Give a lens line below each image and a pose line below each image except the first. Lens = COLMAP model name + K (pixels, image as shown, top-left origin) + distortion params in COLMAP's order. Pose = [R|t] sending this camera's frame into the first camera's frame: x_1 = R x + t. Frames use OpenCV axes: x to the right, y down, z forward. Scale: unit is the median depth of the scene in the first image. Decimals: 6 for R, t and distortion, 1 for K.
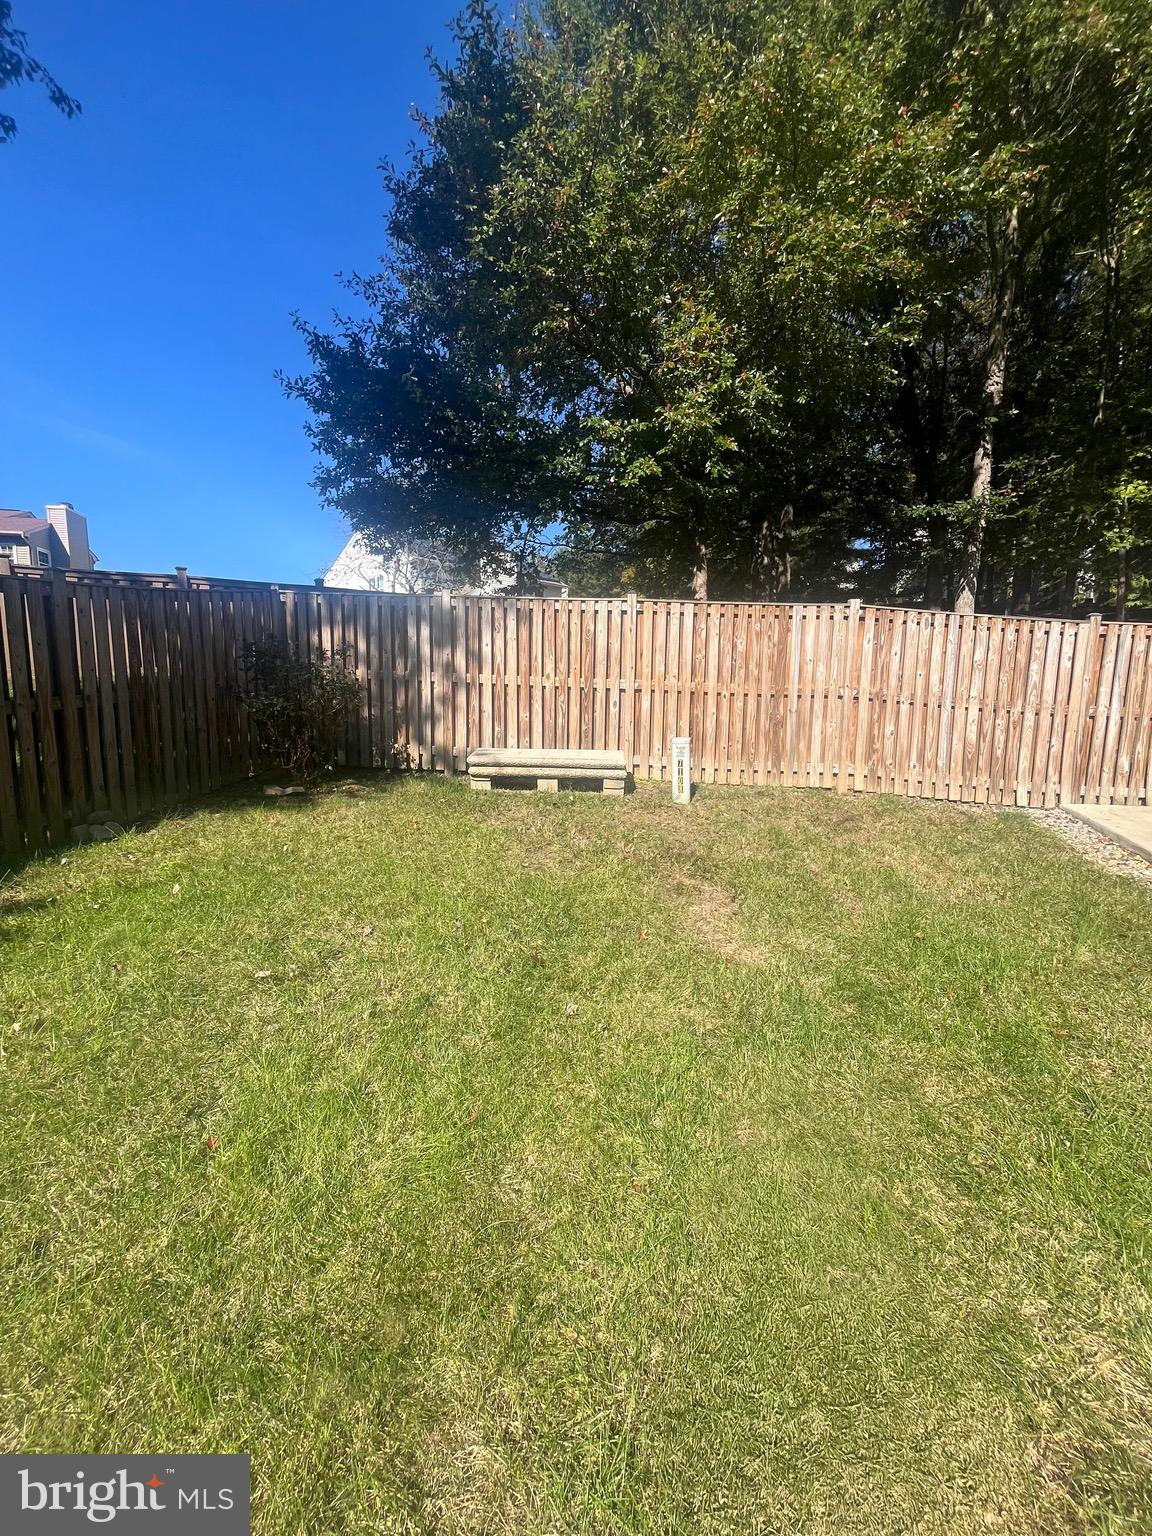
lens RADIAL K [[620.9, 0, 577.7], [0, 620.9, 757.5], [0, 0, 1]] dist [0.001106, 0.000036]
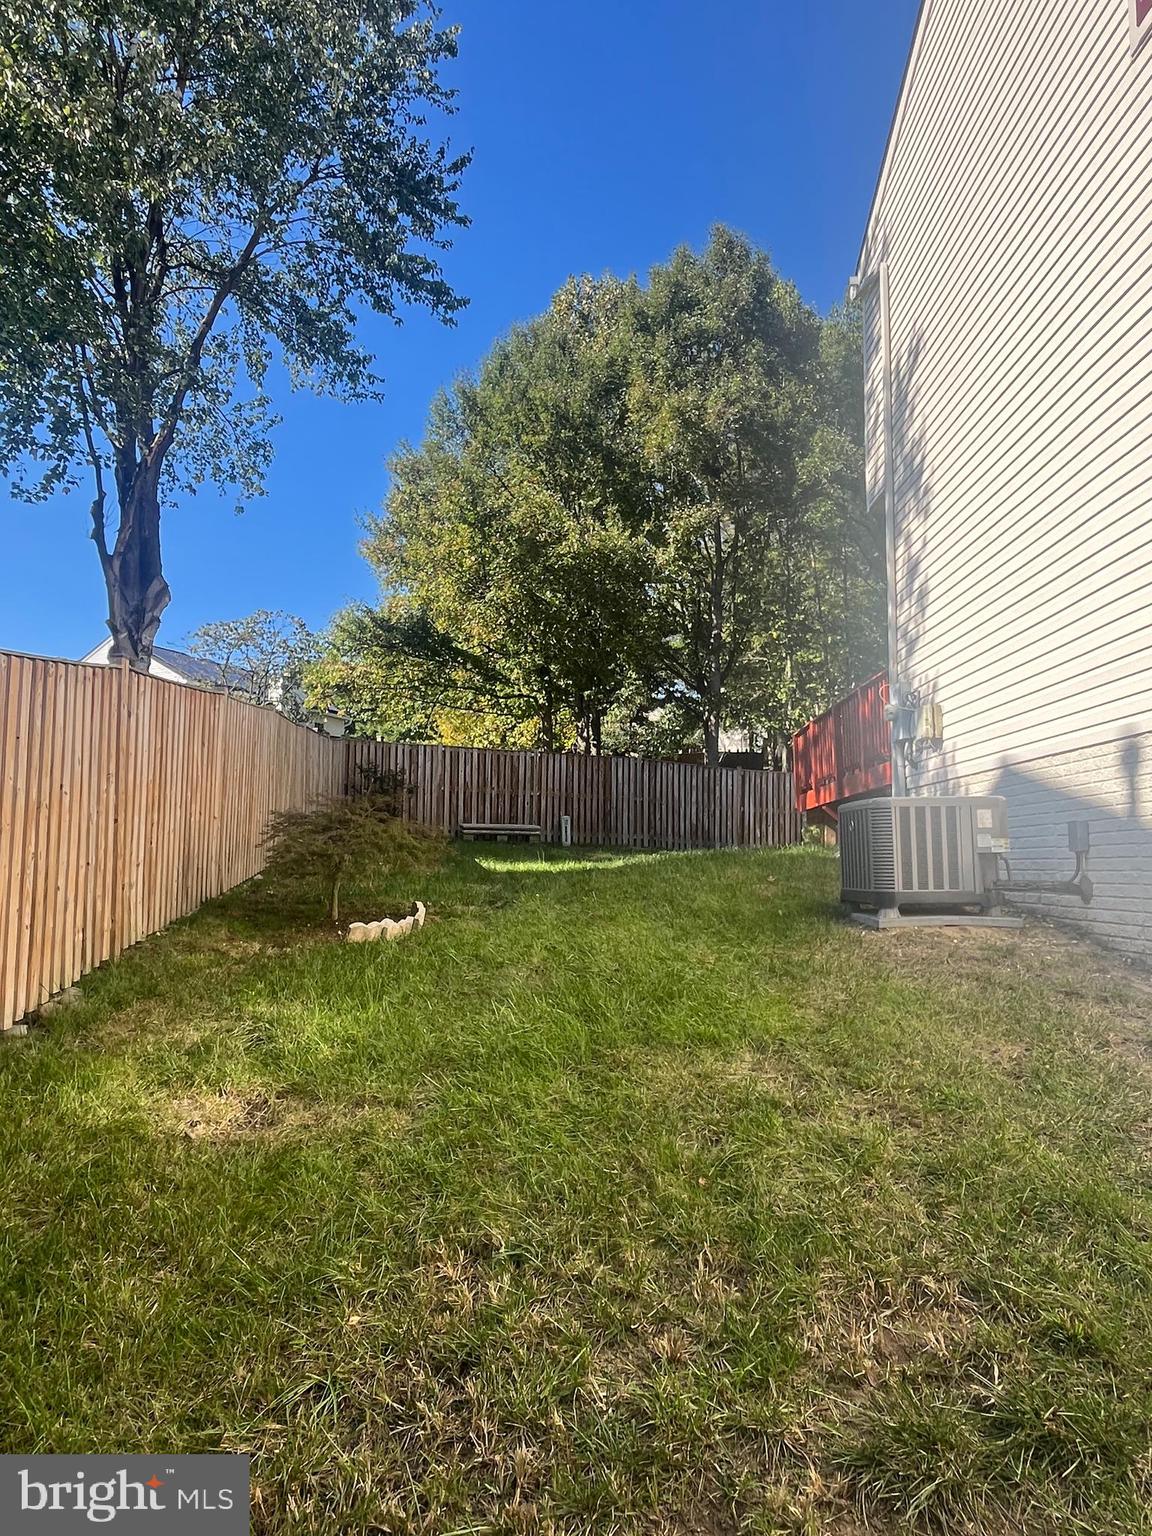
lens RADIAL K [[940.1, 0, 588.1], [0, 940.1, 776.0], [0, 0, 1]] dist [-0.004264, 0.000754]
pose [[0.948089, 0.032811, 0.316308, -0.719441], [0.041556, 0.973351, -0.225524, 0.520537], [-0.315279, 0.226961, 0.921460, -1.854191]]
